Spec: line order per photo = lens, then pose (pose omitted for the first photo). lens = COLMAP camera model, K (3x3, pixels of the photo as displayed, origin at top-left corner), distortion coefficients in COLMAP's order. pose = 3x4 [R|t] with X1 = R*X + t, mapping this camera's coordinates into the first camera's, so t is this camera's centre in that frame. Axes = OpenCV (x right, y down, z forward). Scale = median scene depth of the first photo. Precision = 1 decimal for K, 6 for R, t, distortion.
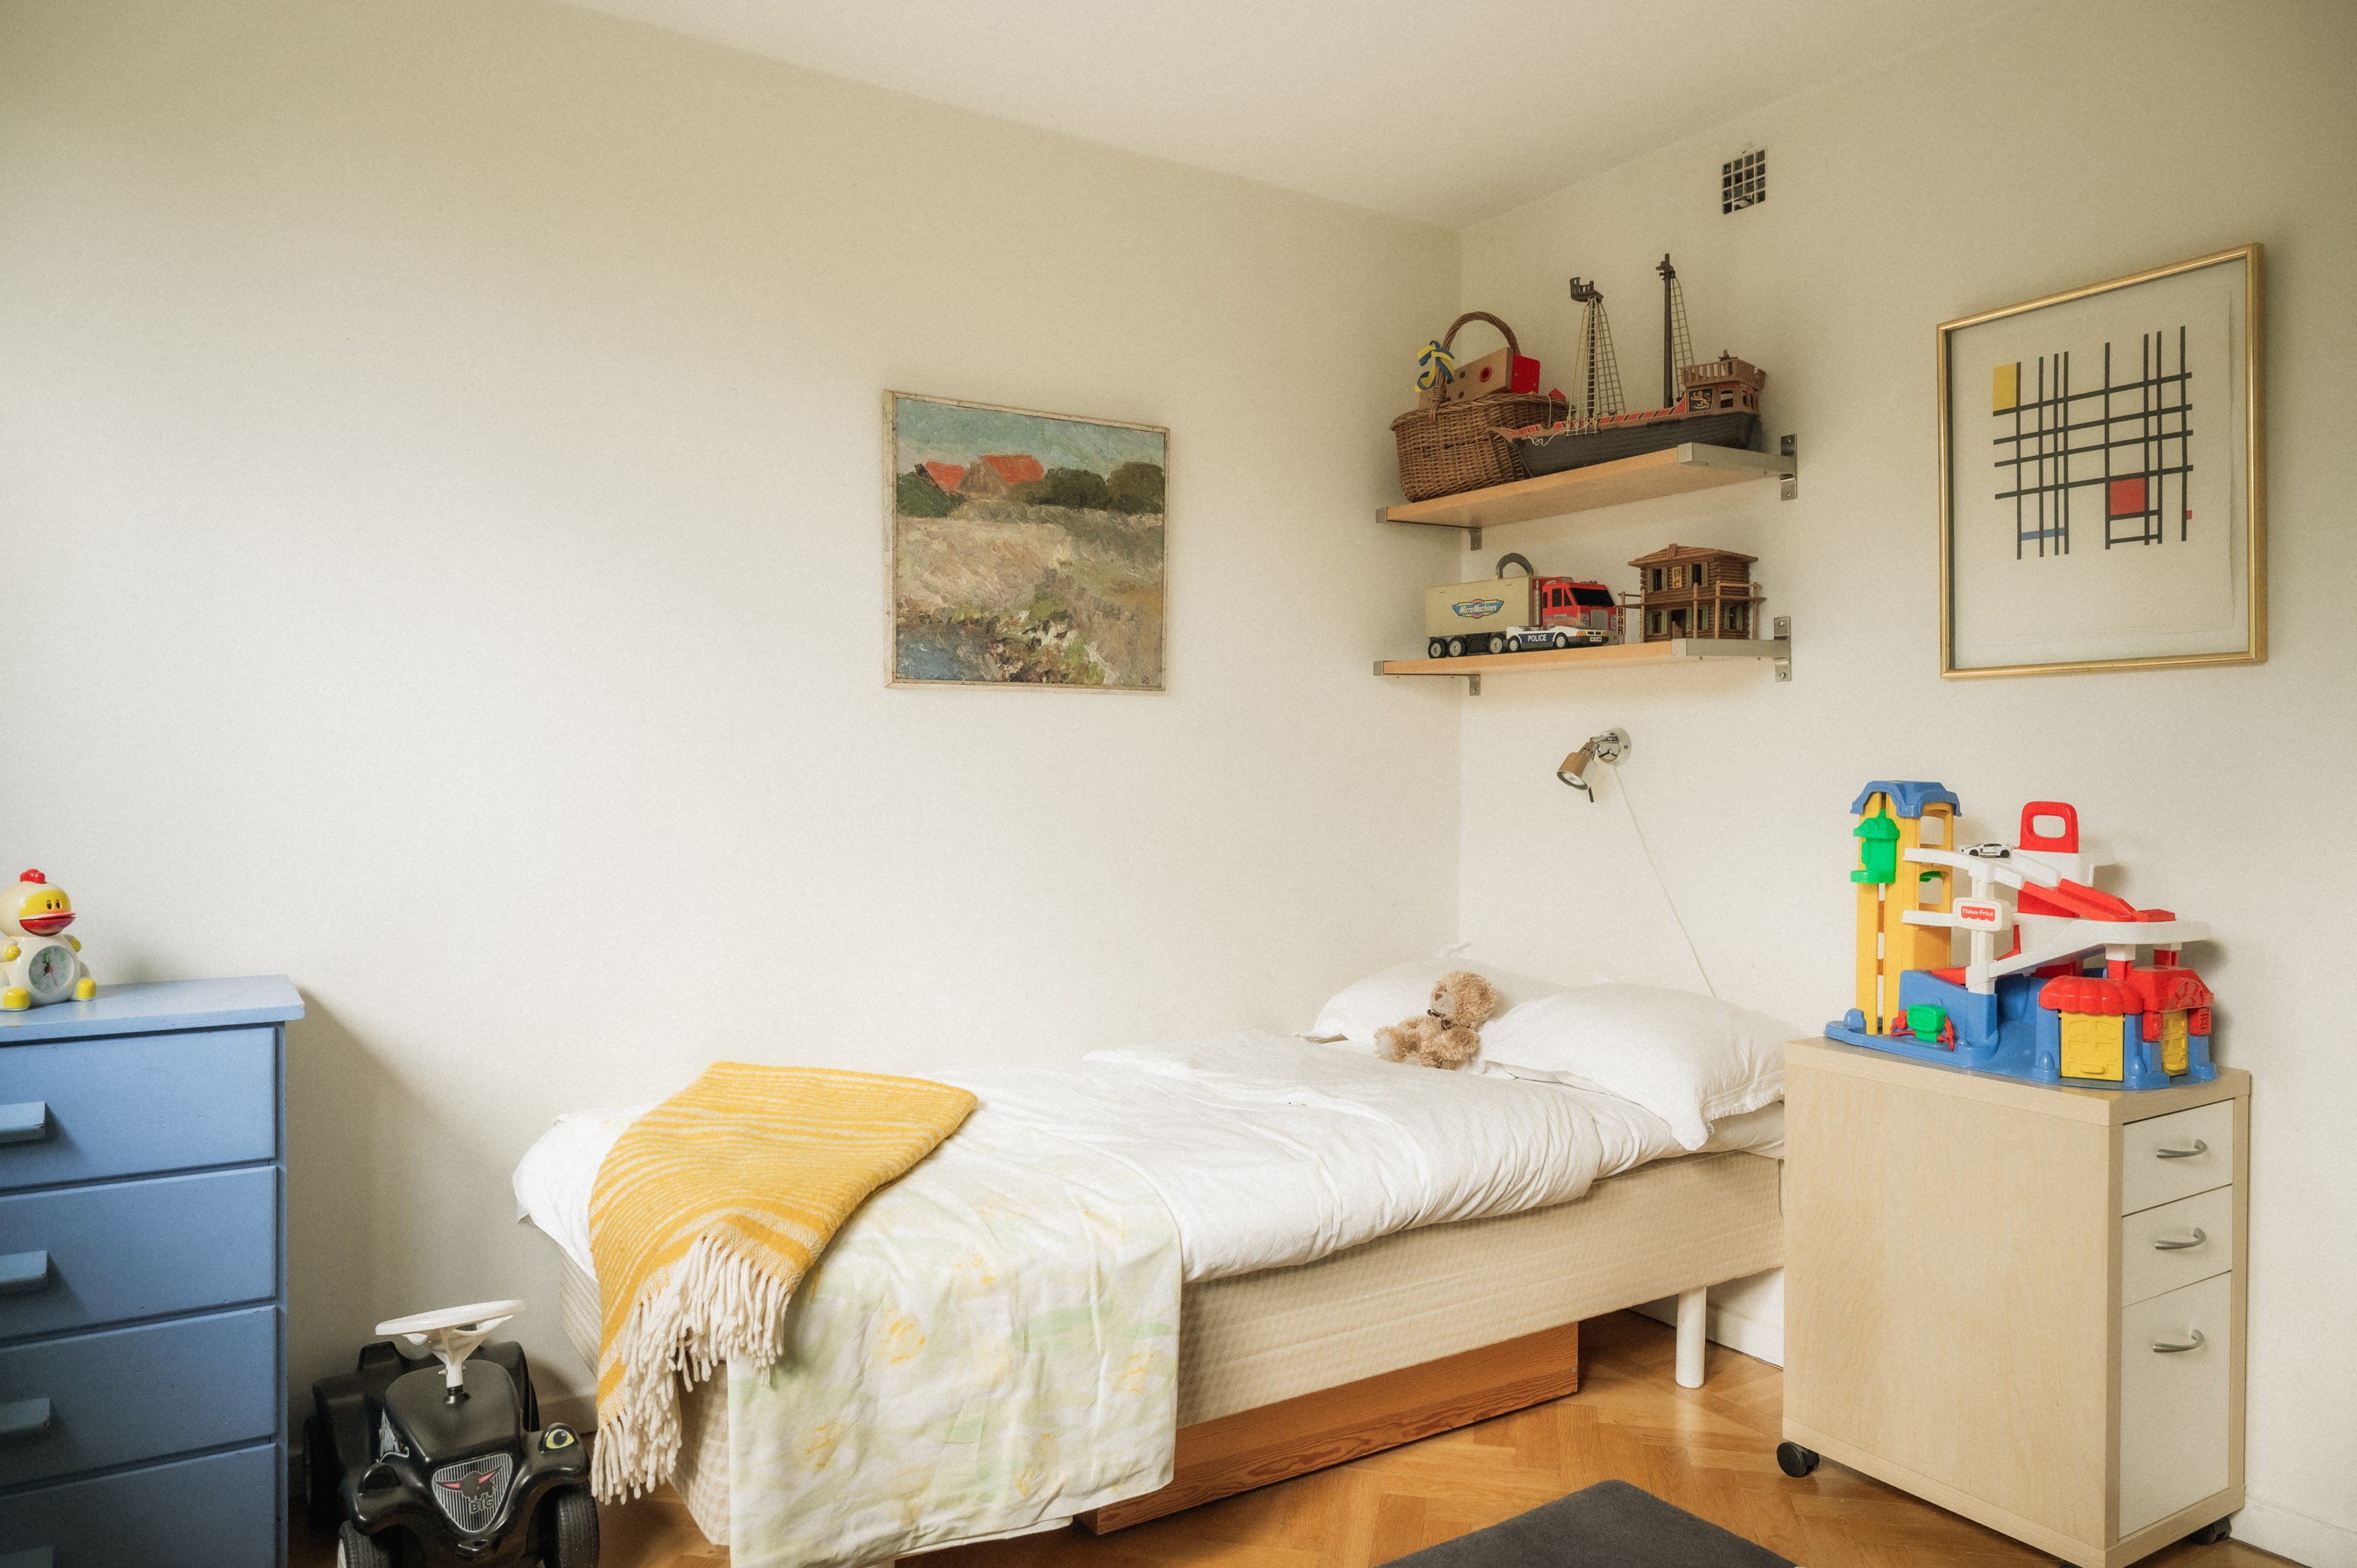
lens RADIAL K [[1619.1, 0, 1178.5], [0, 1619.1, 784.0], [0, 0, 1]] dist [0.008520, 0.000024]
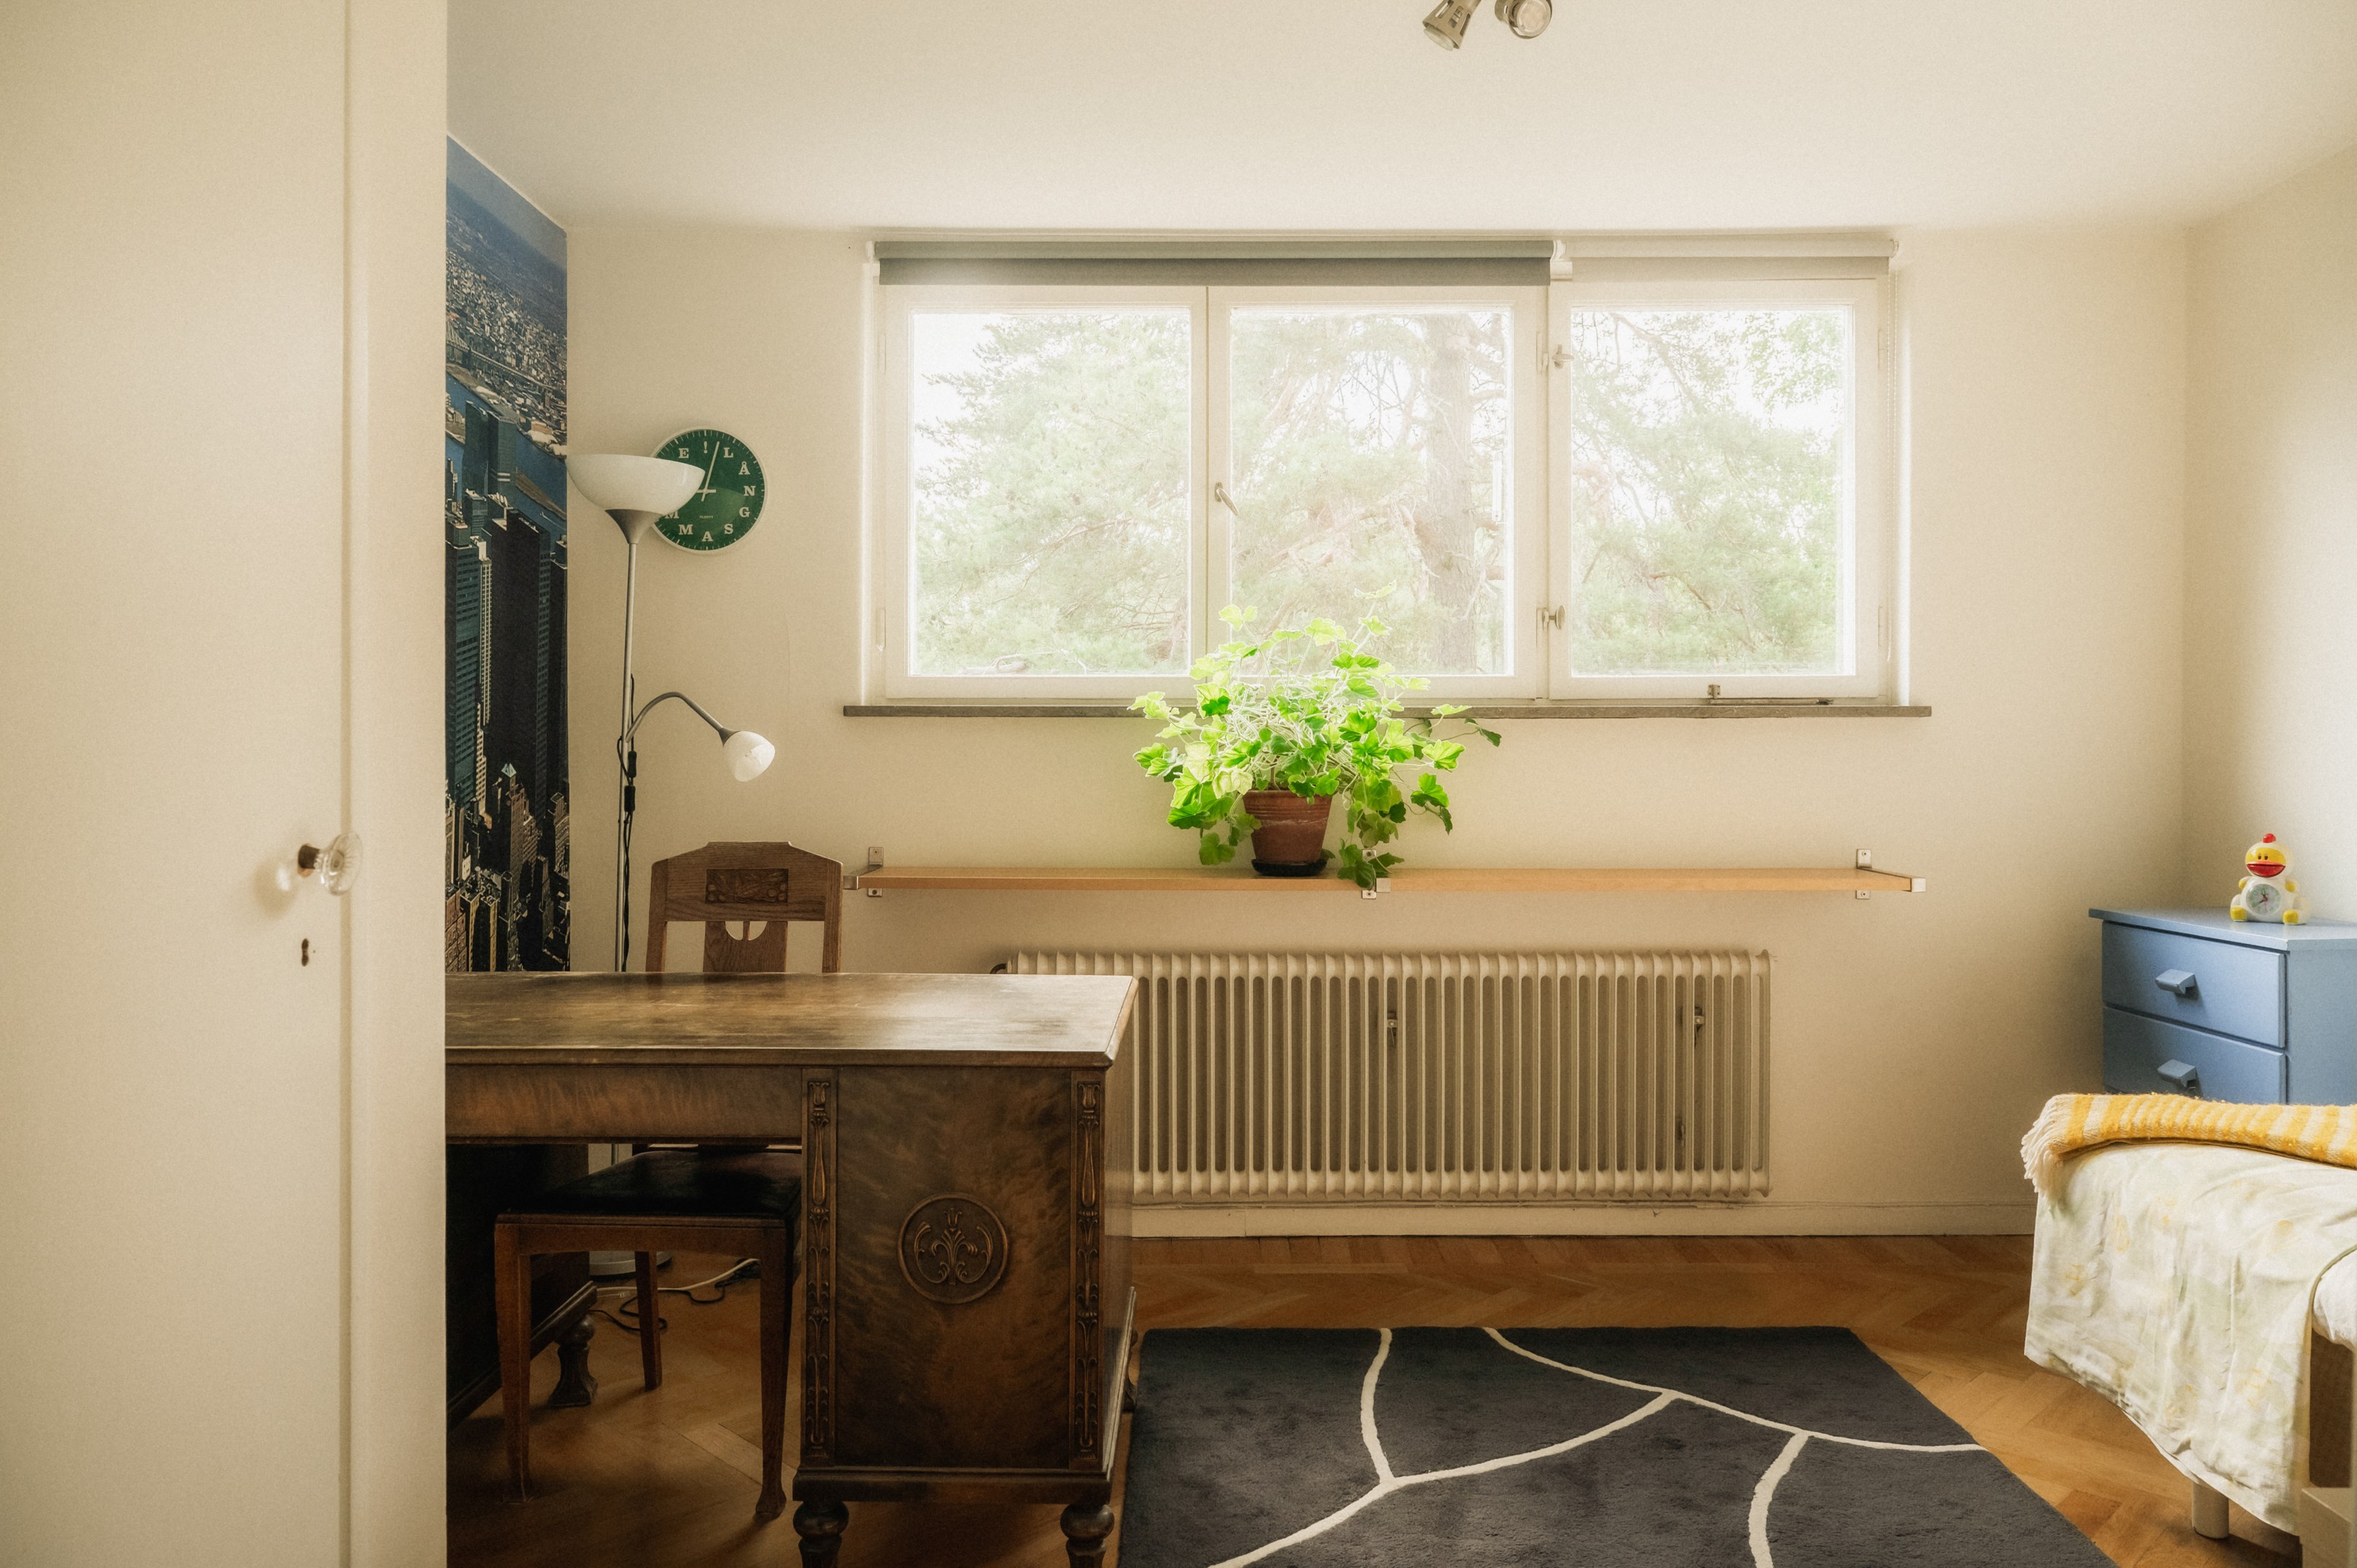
lens RADIAL K [[1642.5, 0, 1178.5], [0, 1642.5, 784.0], [0, 0, 1]] dist [0.002185, 0.000837]
pose [[-0.562363, 0.006013, -0.826868, 1.179585], [-0.009493, 0.999861, 0.013727, -0.006226], [0.826836, 0.015569, -0.562228, 1.041527]]
